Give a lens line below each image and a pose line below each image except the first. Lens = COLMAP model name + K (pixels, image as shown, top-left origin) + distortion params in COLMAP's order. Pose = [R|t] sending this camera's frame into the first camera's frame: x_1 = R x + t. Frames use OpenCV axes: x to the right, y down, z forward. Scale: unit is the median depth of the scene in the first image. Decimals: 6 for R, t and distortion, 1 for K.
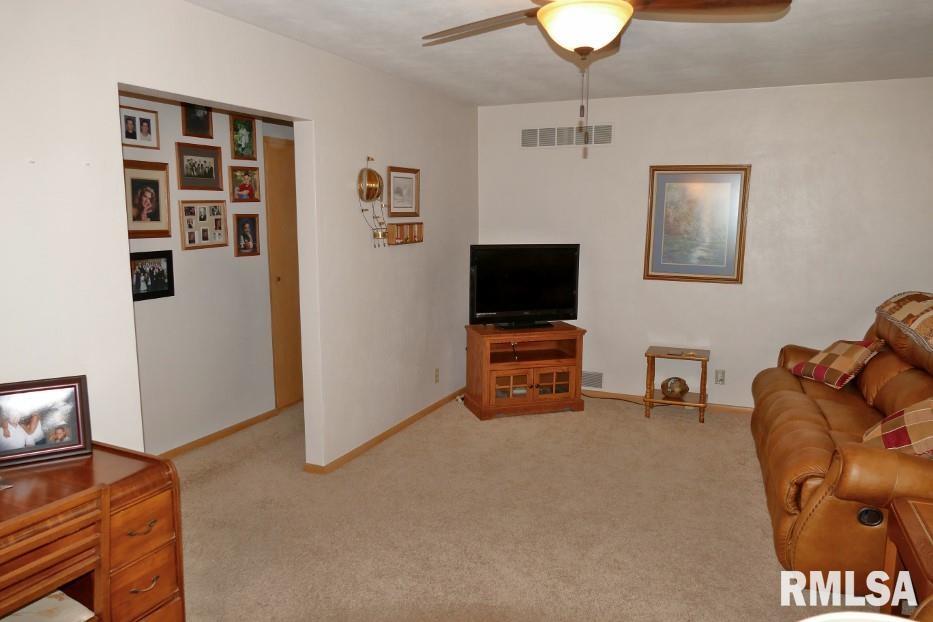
lens RADIAL K [[667.1, 0, 463.4], [0, 667.1, 310.6], [0, 0, 1]] dist [-0.014286, 0.005380]
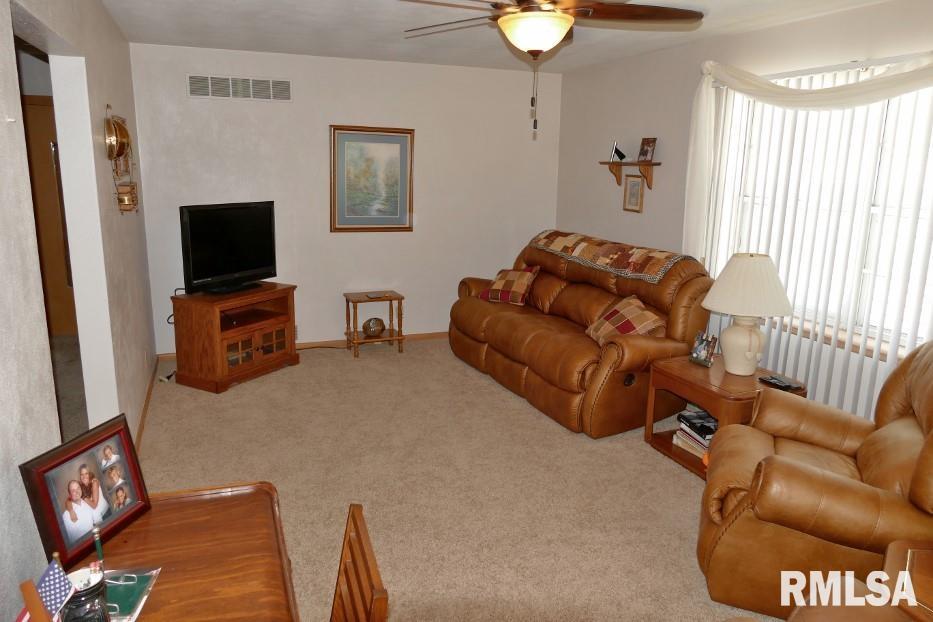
lens RADIAL K [[667.1, 0, 465.3], [0, 667.1, 309.7], [0, 0, 1]] dist [-0.014286, 0.005380]
pose [[0.704909, -0.143018, 0.694729, -0.354565], [0.085129, 0.989440, 0.117312, -0.032377], [-0.704170, -0.023553, 0.709640, 0.088865]]
